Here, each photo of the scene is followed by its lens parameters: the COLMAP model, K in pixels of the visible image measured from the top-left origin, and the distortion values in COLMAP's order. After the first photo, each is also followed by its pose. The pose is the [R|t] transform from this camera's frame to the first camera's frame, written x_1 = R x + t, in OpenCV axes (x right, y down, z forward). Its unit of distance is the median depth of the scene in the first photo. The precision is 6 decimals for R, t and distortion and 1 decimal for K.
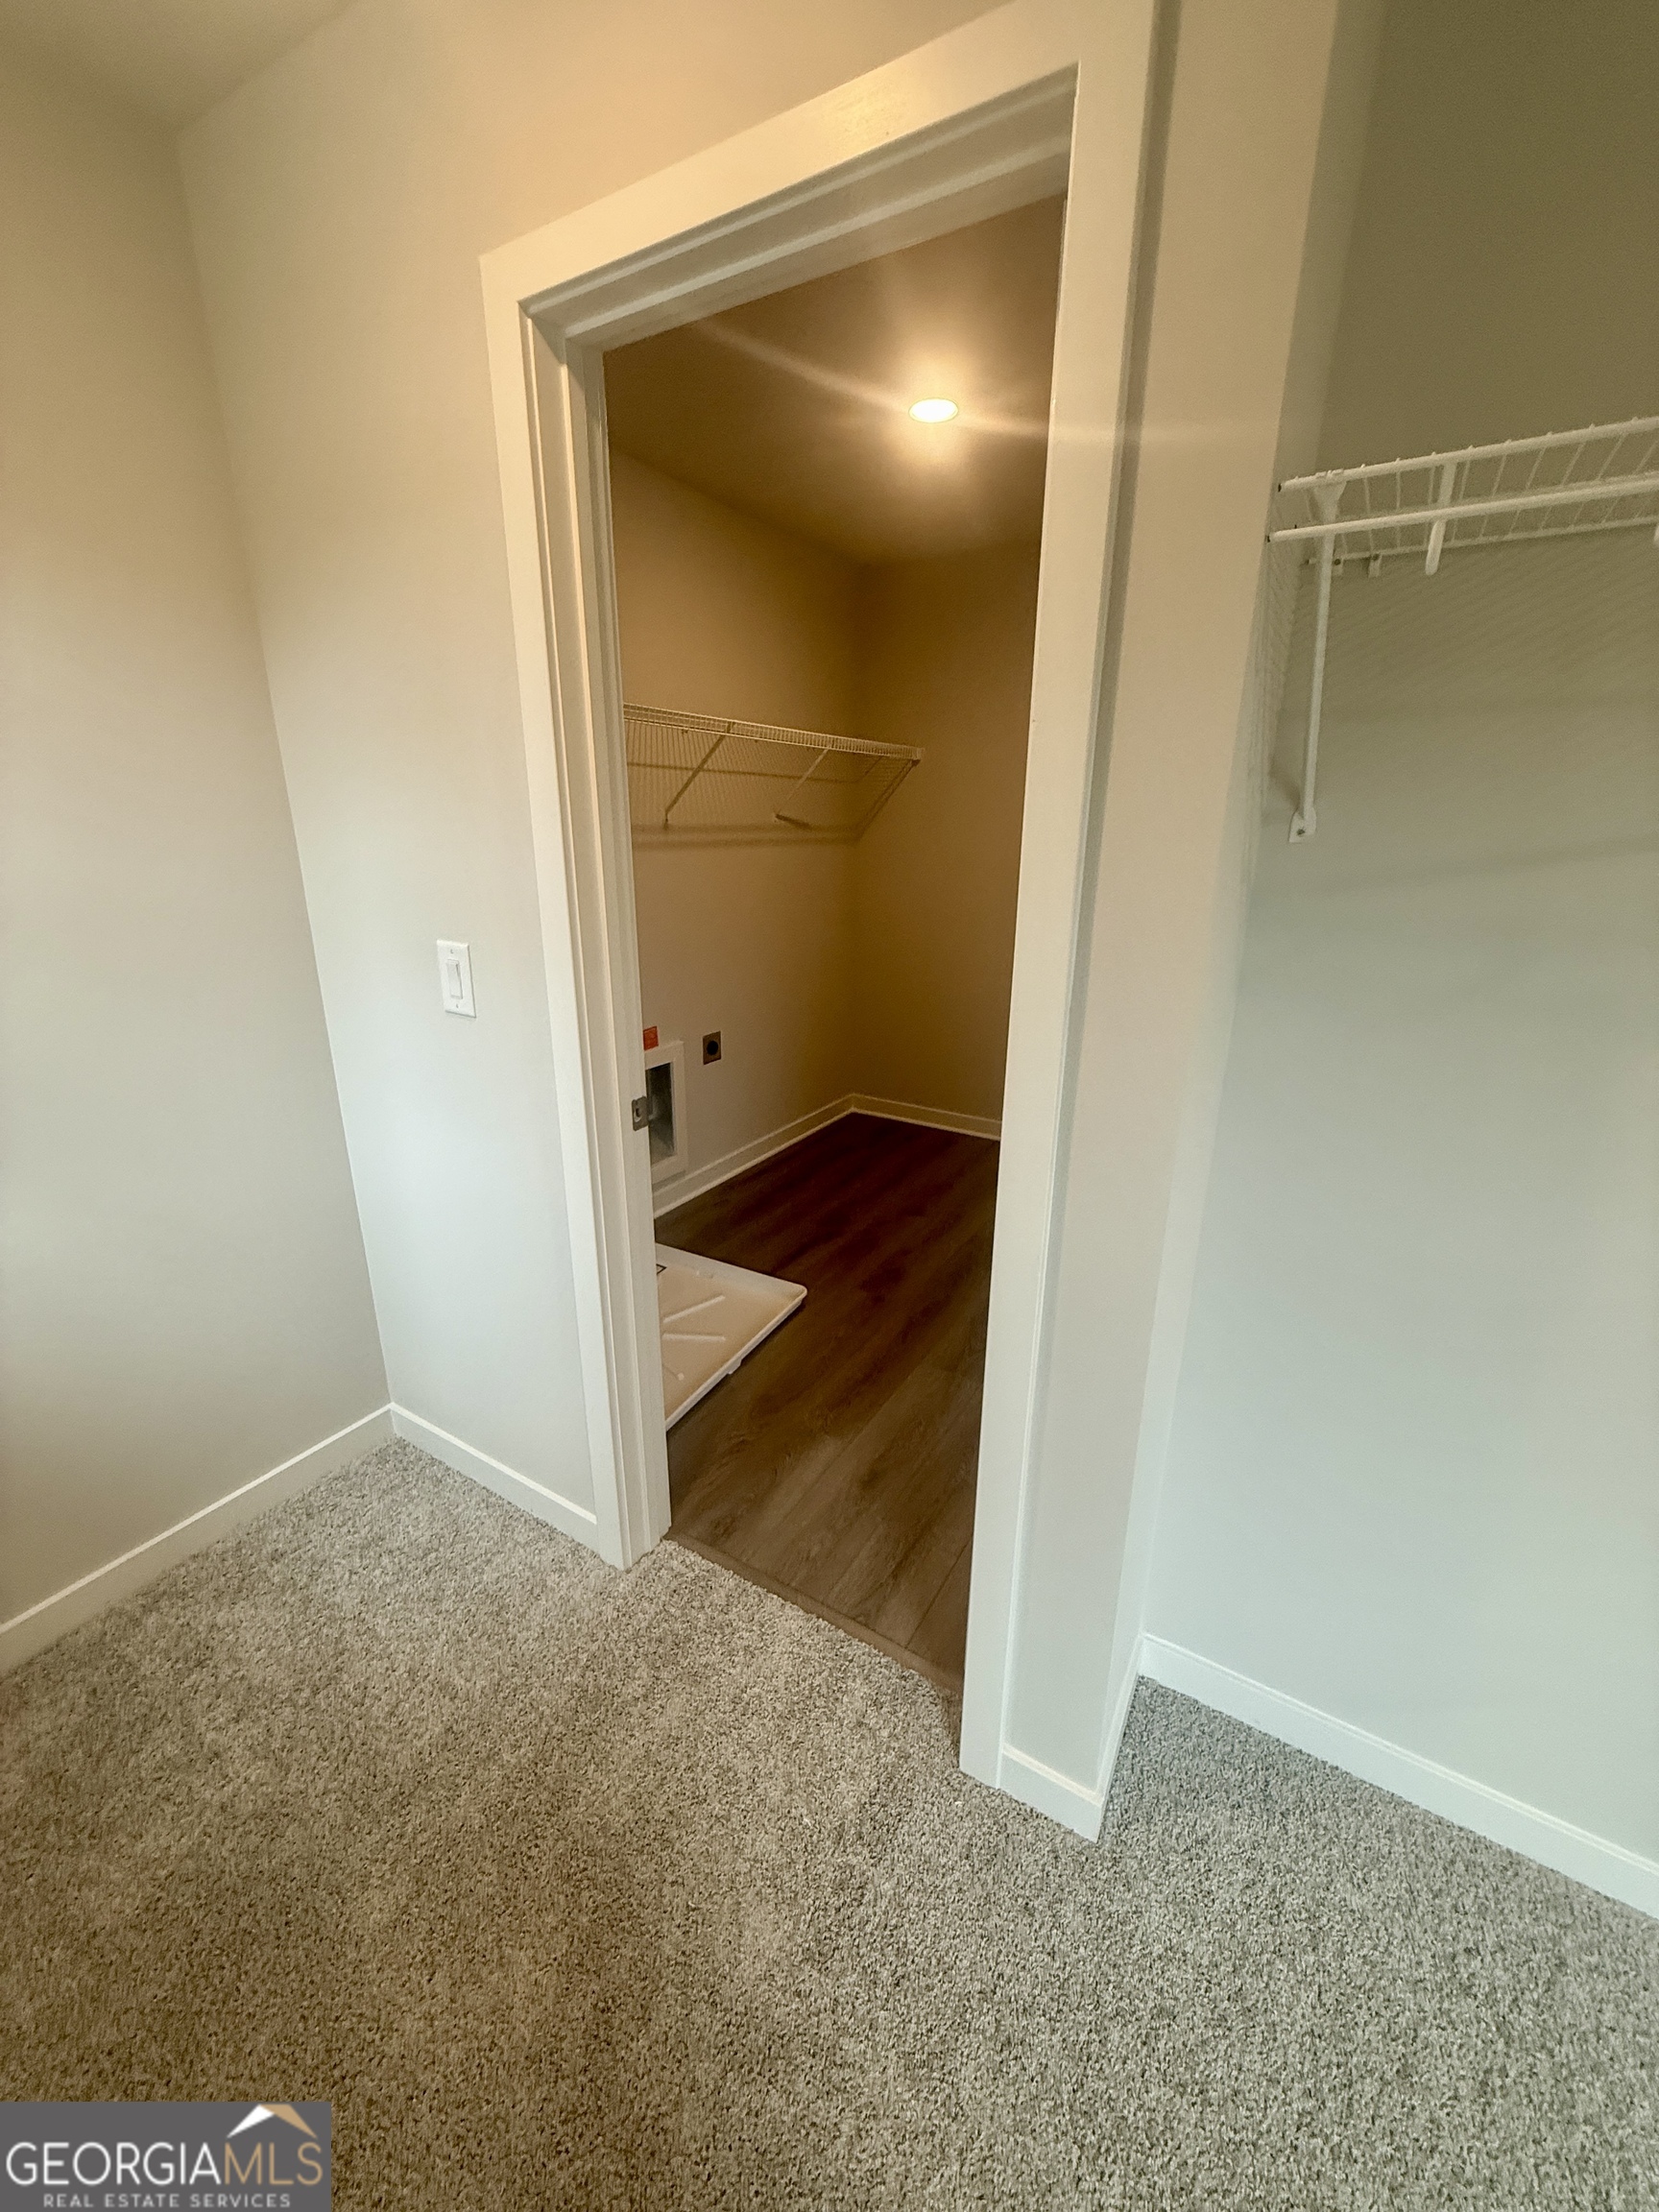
lens RADIAL K [[882.9, 0, 829.0], [0, 882.9, 1098.0], [0, 0, 1]] dist [0.002142, -0.000117]
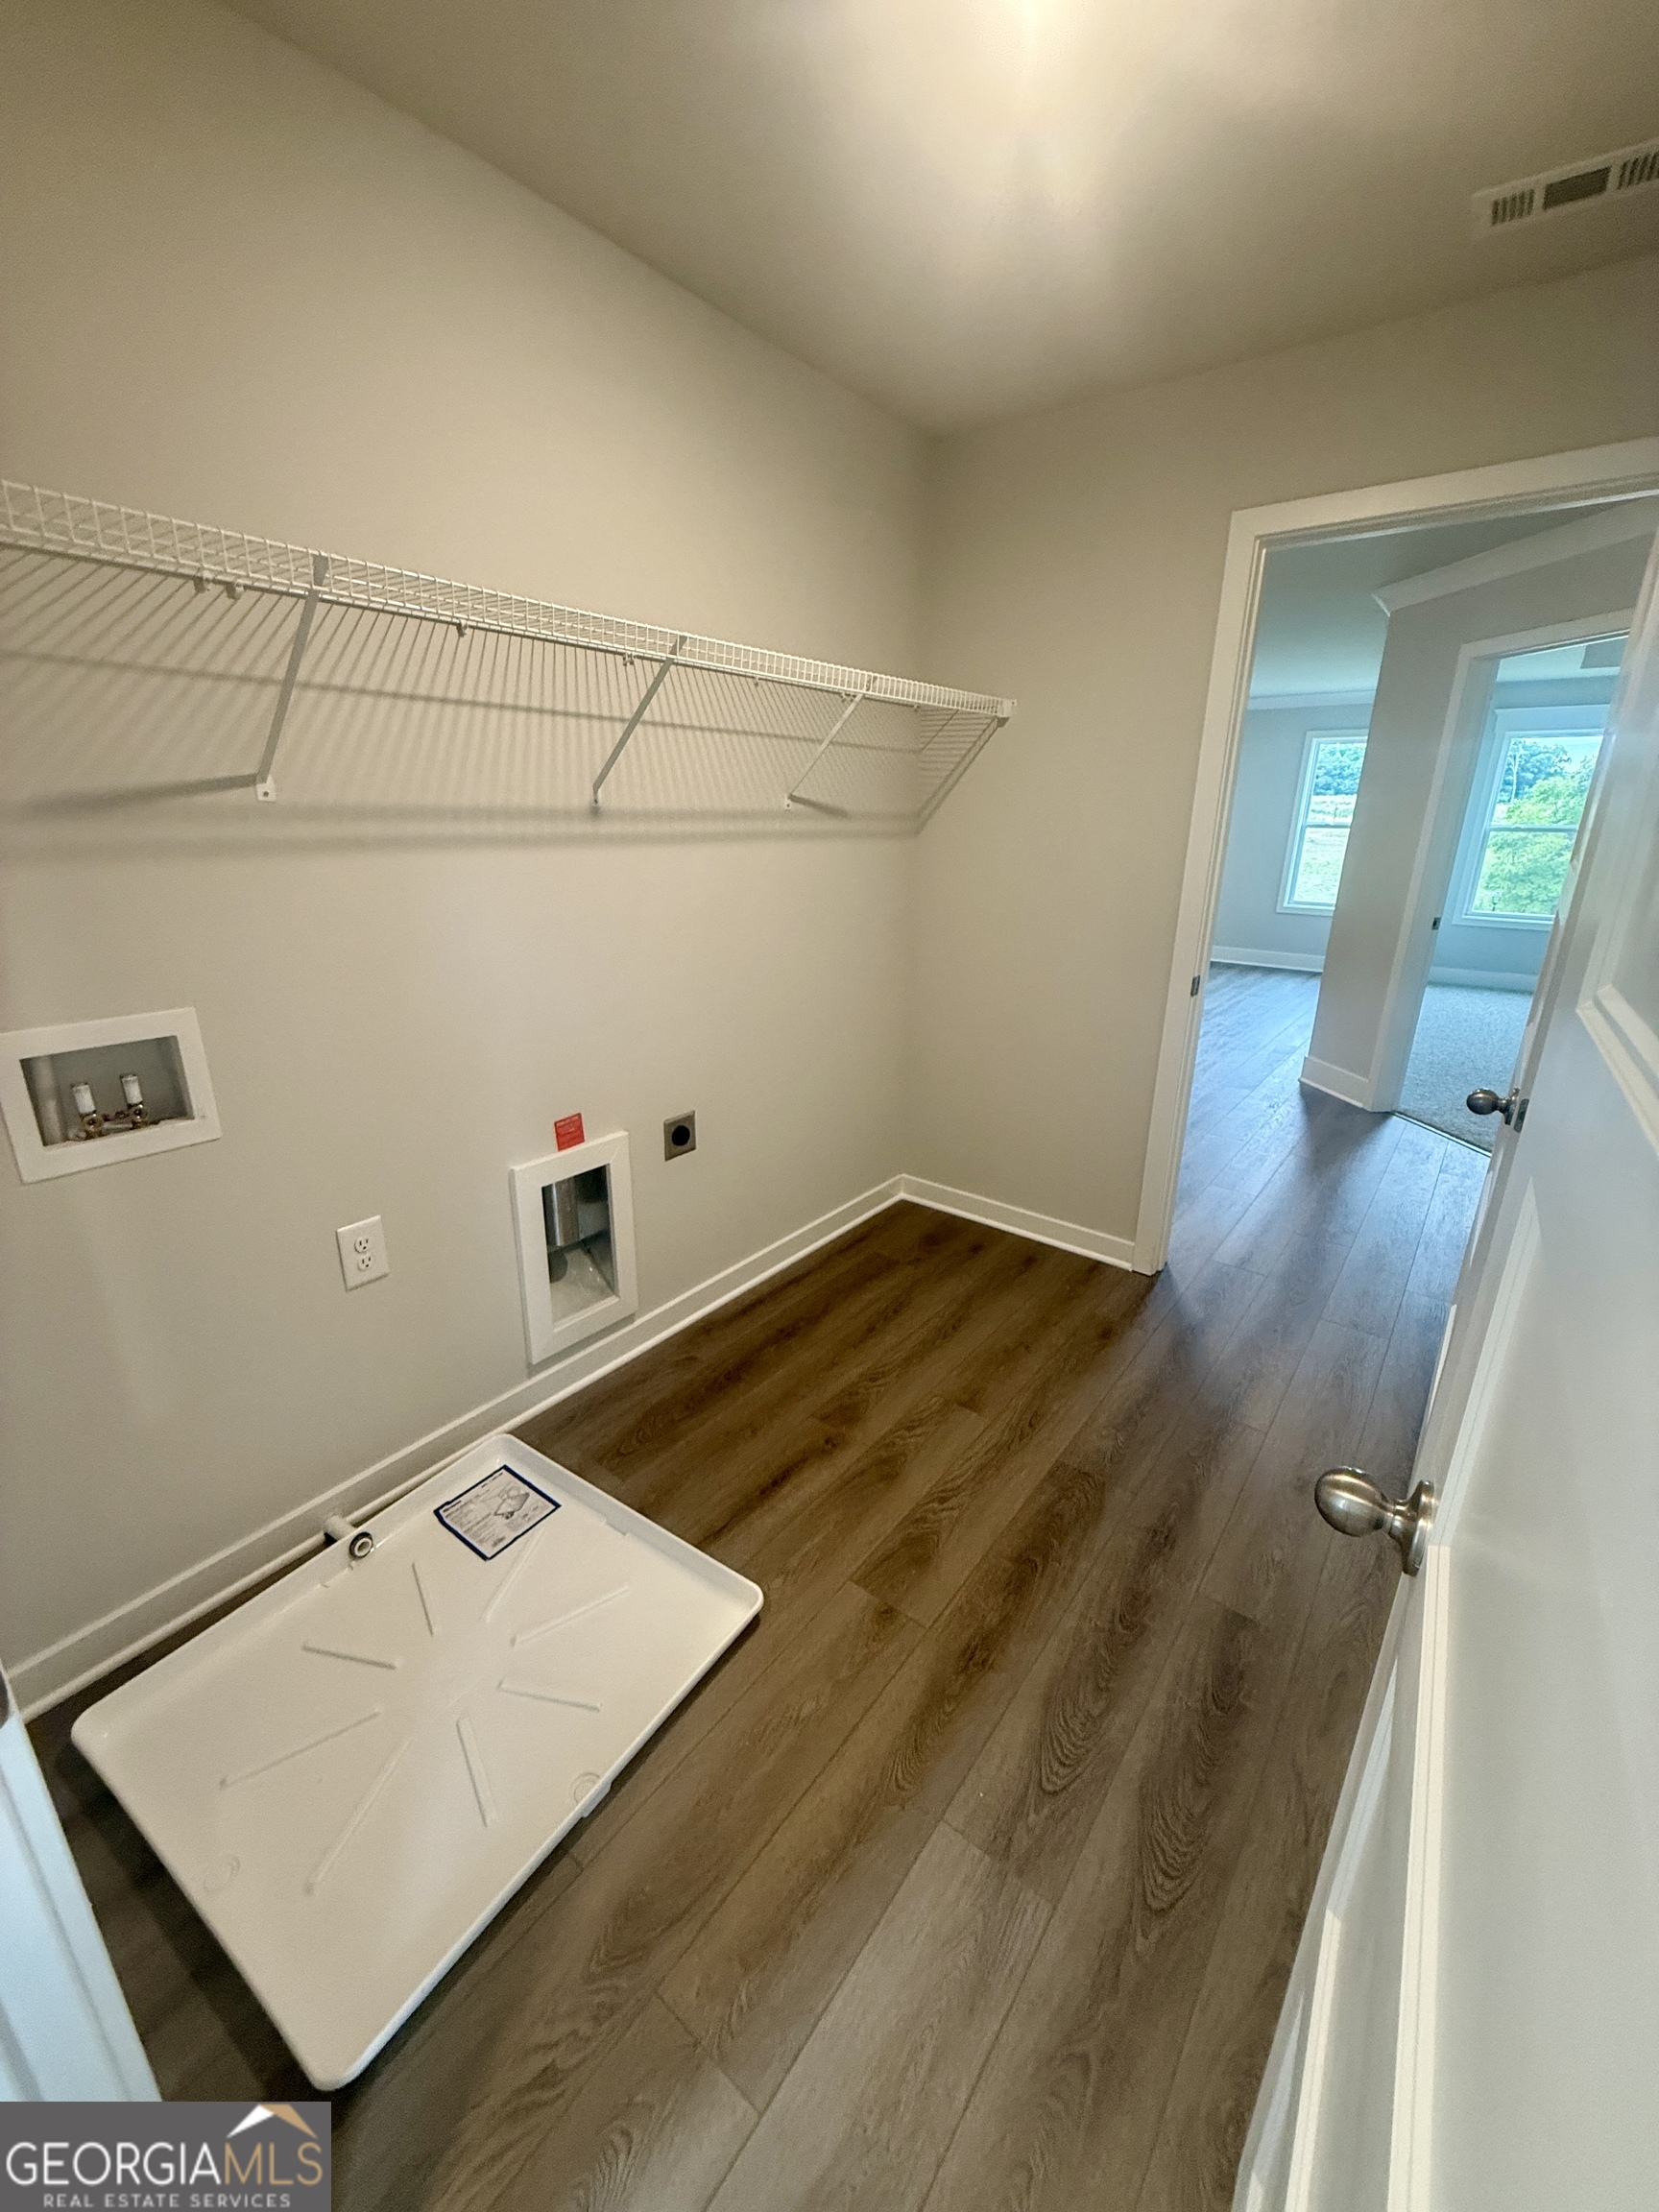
lens RADIAL K [[882.9, 0, 829.0], [0, 882.9, 1098.0], [0, 0, 1]] dist [0.002142, -0.000117]
pose [[0.993528, 0.040873, -0.105980, 0.056343], [-0.039811, 0.999134, 0.012112, -0.104196], [0.106384, -0.007814, 0.994294, 0.348186]]
